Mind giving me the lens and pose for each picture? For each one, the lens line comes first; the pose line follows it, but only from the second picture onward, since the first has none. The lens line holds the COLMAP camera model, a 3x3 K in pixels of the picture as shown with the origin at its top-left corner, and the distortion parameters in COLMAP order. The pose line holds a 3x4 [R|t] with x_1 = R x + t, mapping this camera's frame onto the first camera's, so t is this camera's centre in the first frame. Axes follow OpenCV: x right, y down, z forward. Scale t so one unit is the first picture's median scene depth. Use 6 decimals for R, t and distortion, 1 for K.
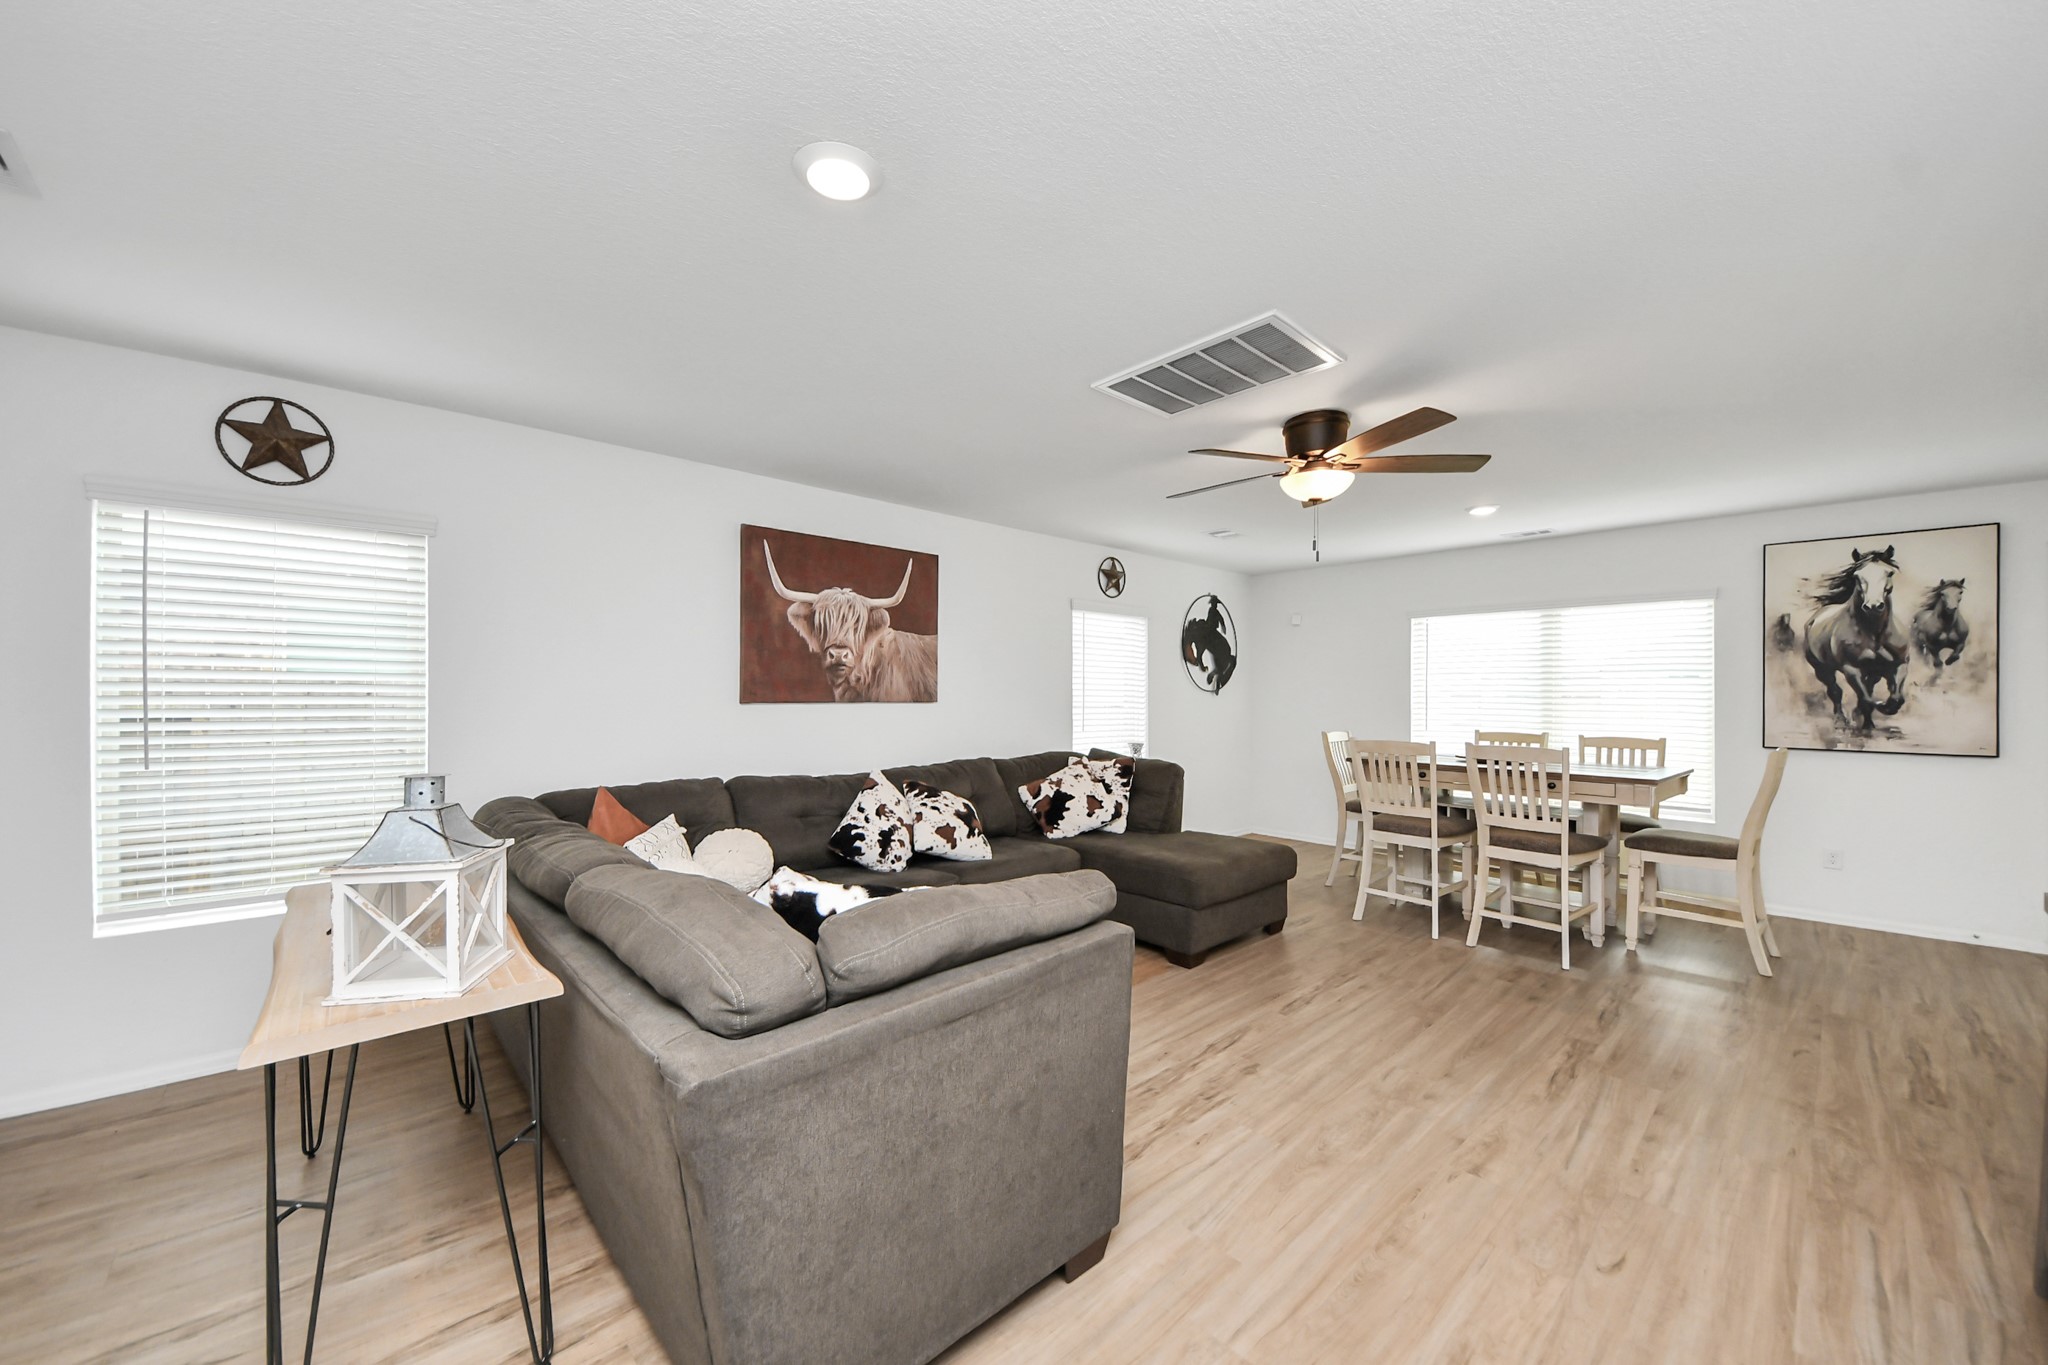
lens RADIAL K [[736.9, 0, 1018.0], [0, 736.9, 687.7], [0, 0, 1]] dist [-0.000447, -0.006948]
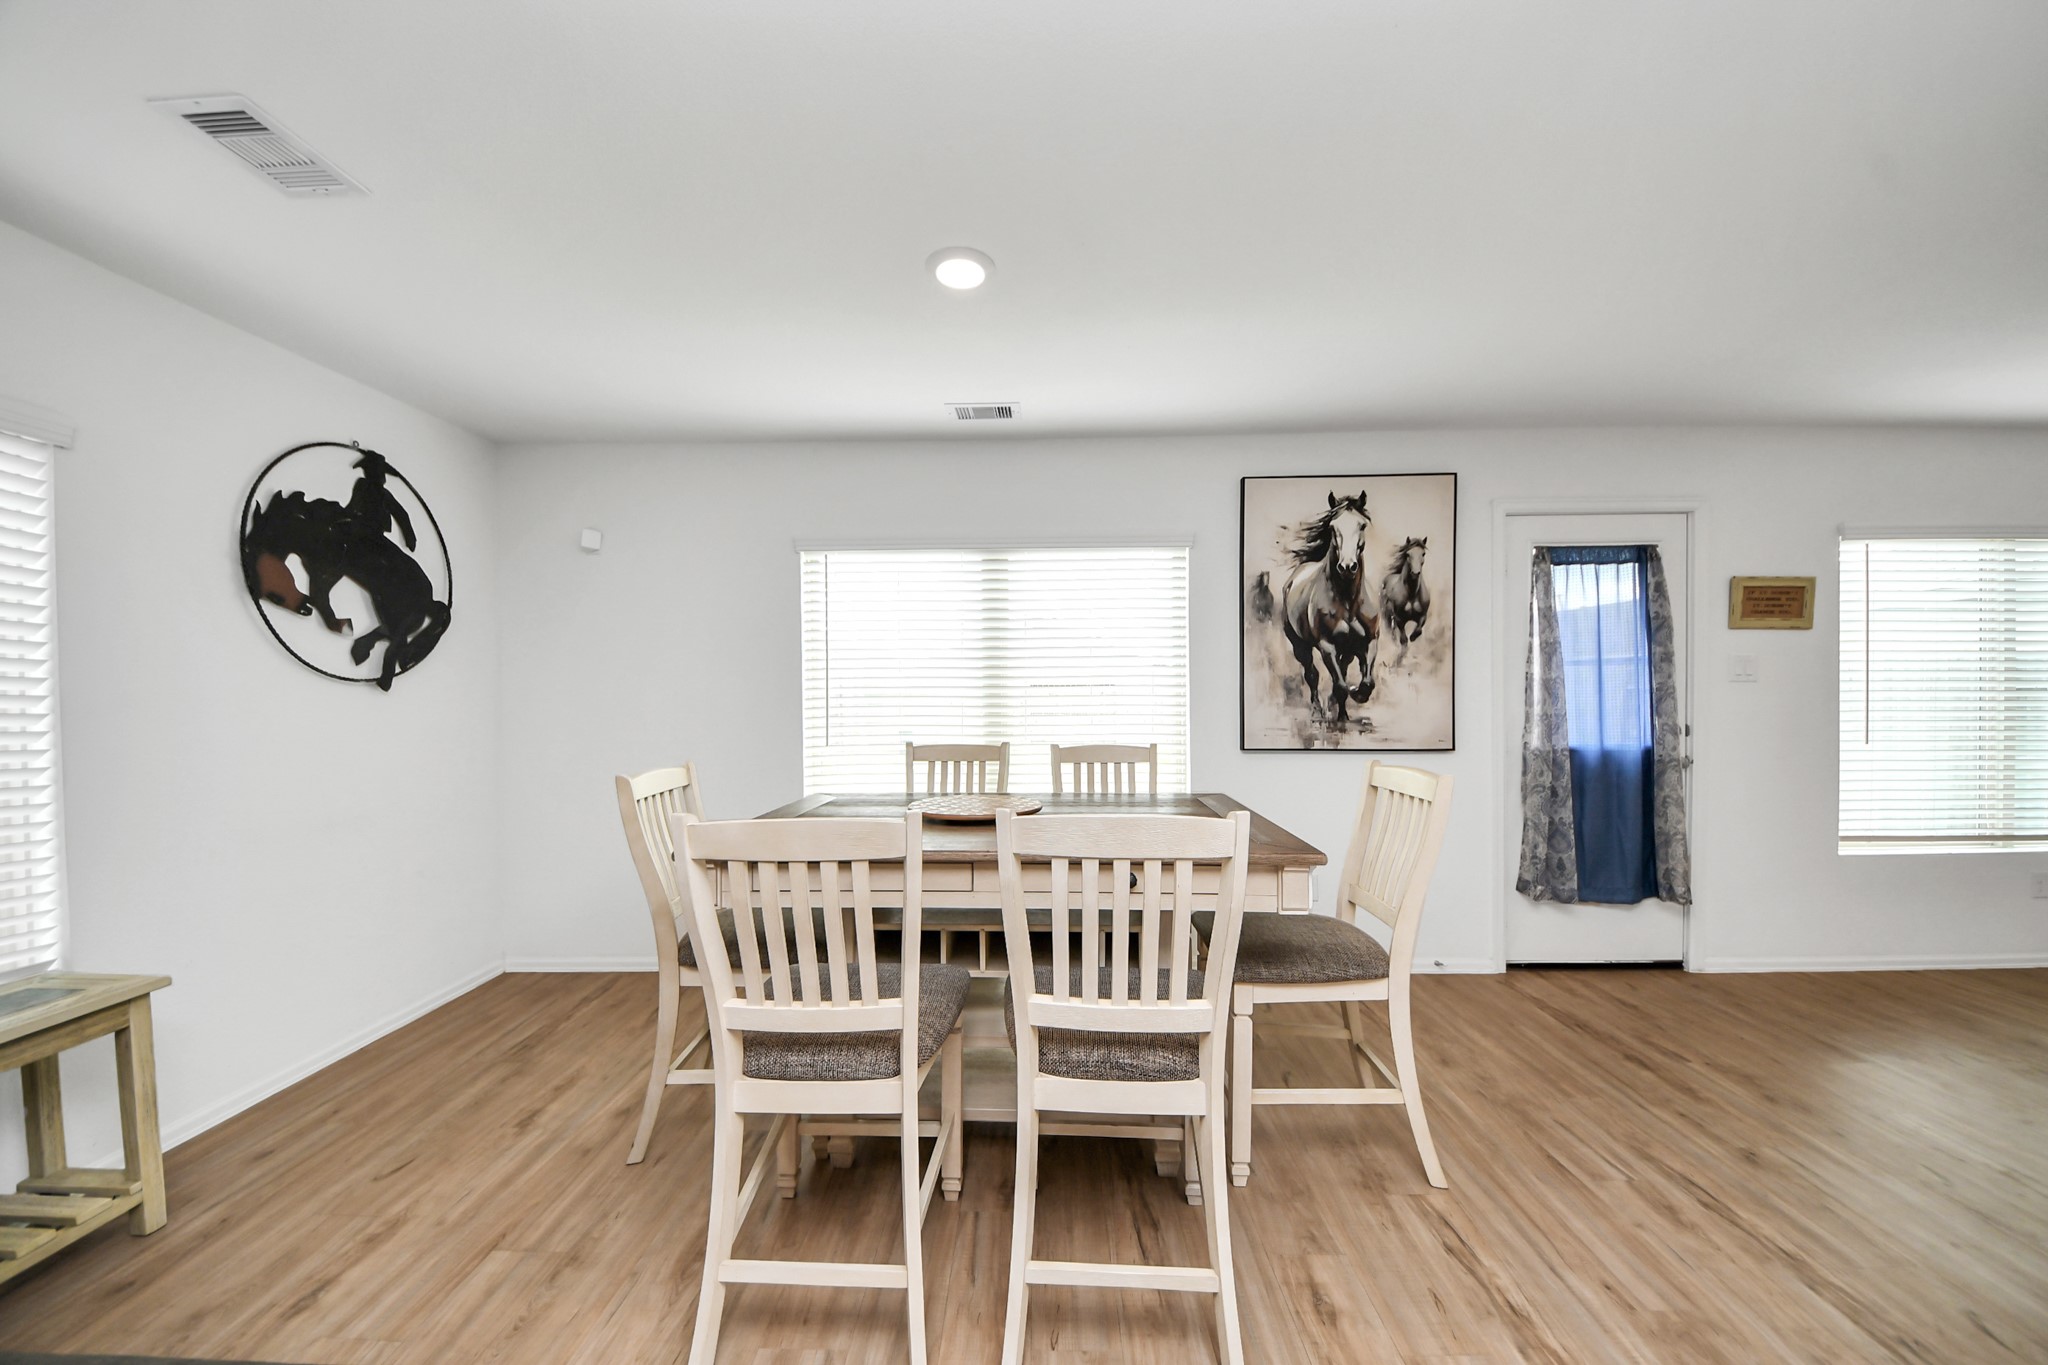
lens RADIAL K [[736.9, 0, 1008.0], [0, 736.9, 695.5], [0, 0, 1]] dist [-0.000447, -0.006948]
pose [[0.682257, -0.014464, 0.730970, 0.331551], [0.002489, 0.999844, 0.017461, 0.013385], [-0.731108, -0.010093, 0.682187, 0.709713]]
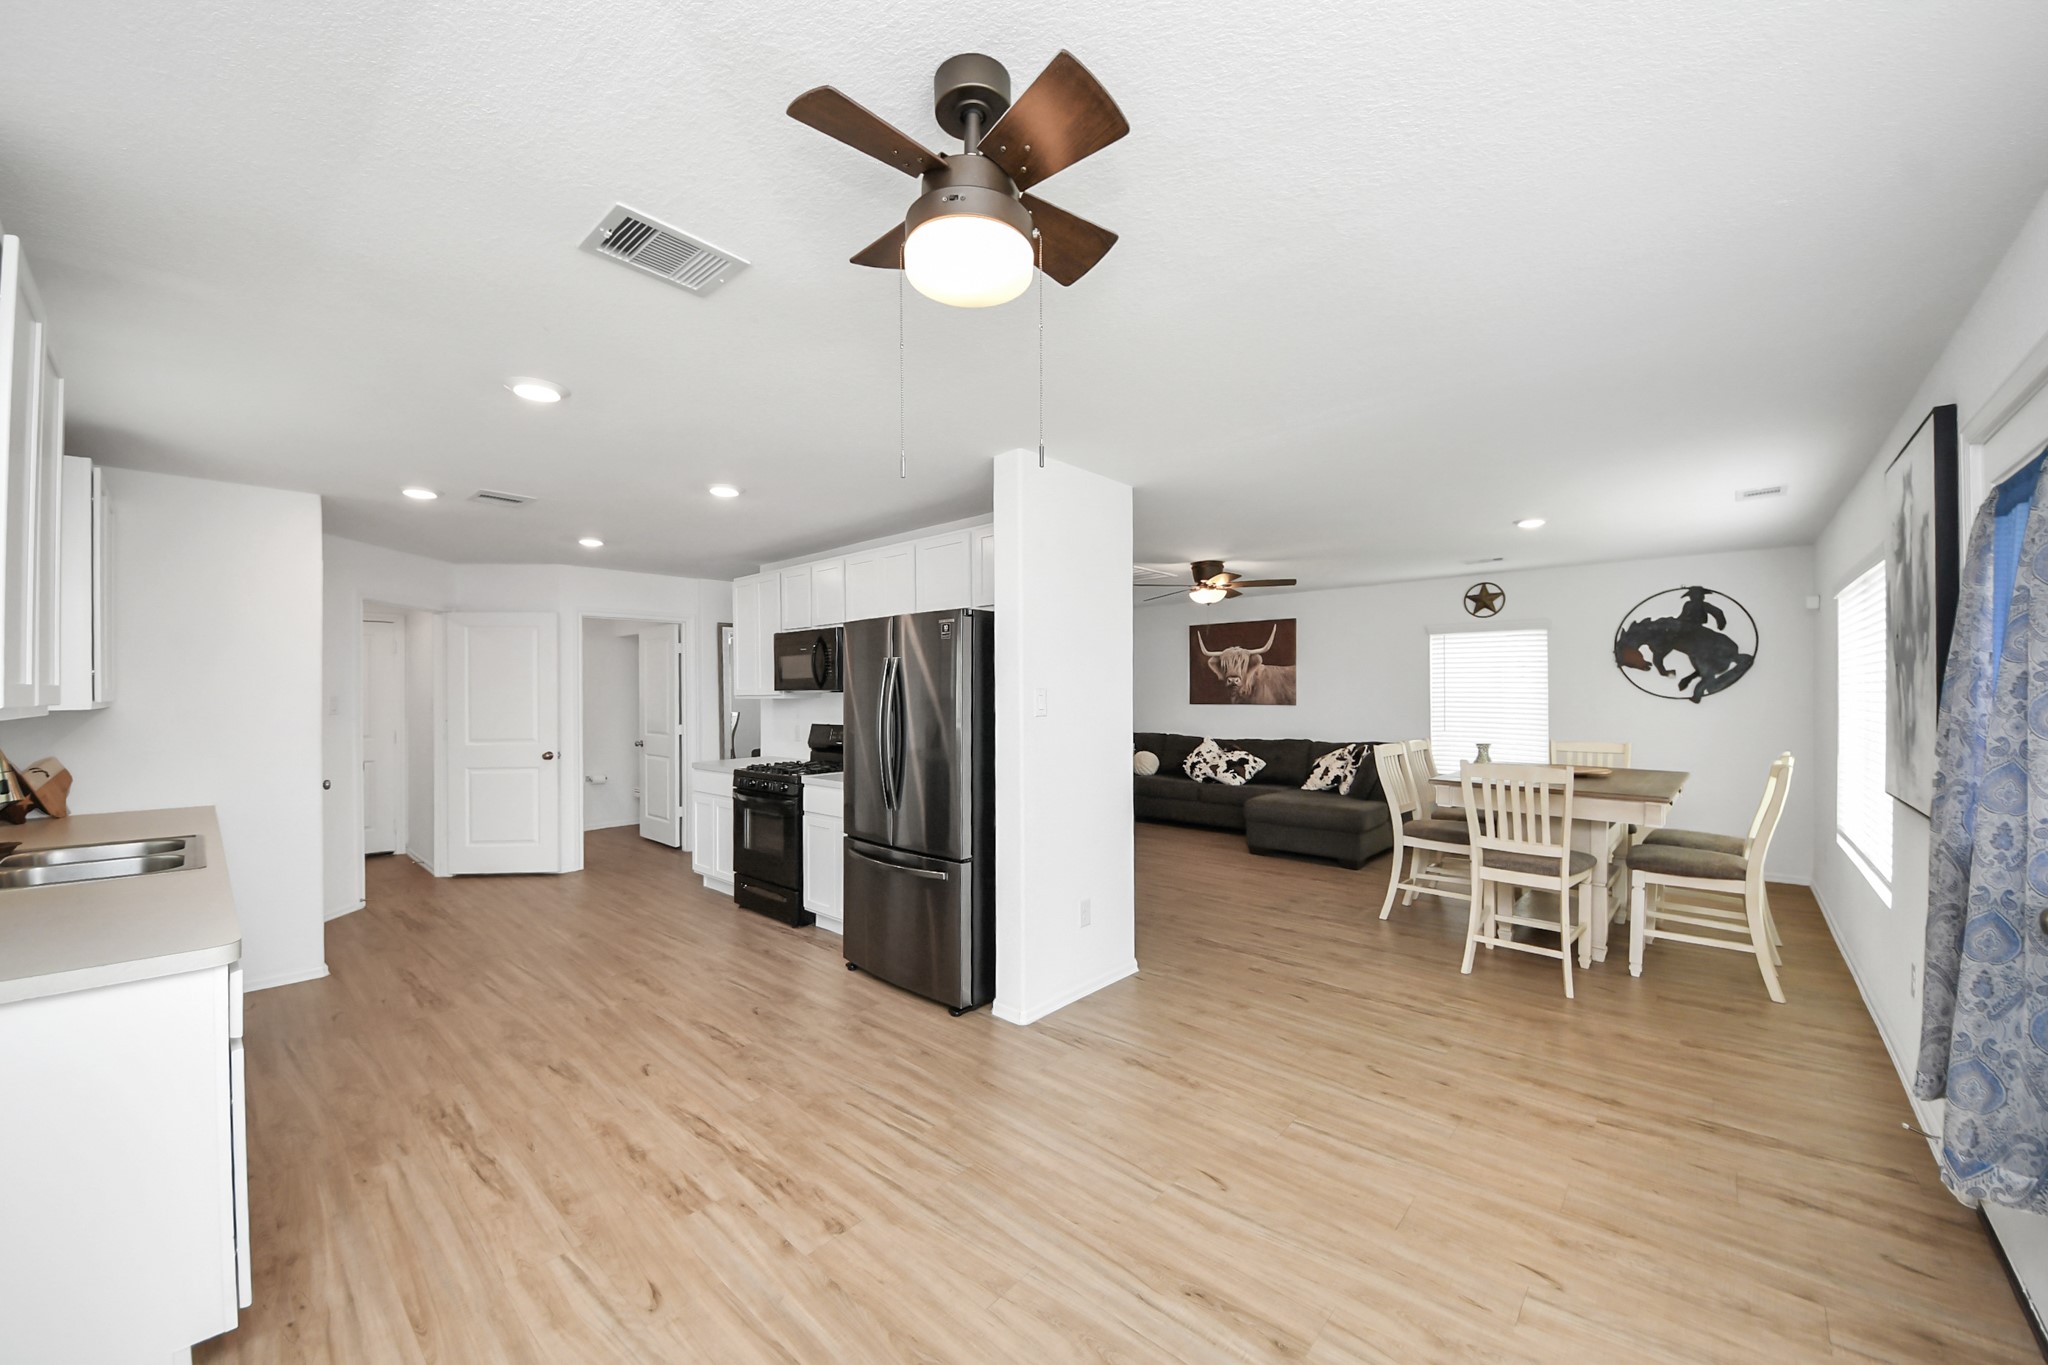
lens RADIAL K [[736.9, 0, 1037.7], [0, 736.9, 688.8], [0, 0, 1]] dist [-0.000447, -0.006948]
pose [[0.141406, -0.006196, -0.989932, 1.650012], [0.009310, 0.999945, -0.004929, -0.016921], [0.989908, -0.008520, 0.141456, 0.191301]]
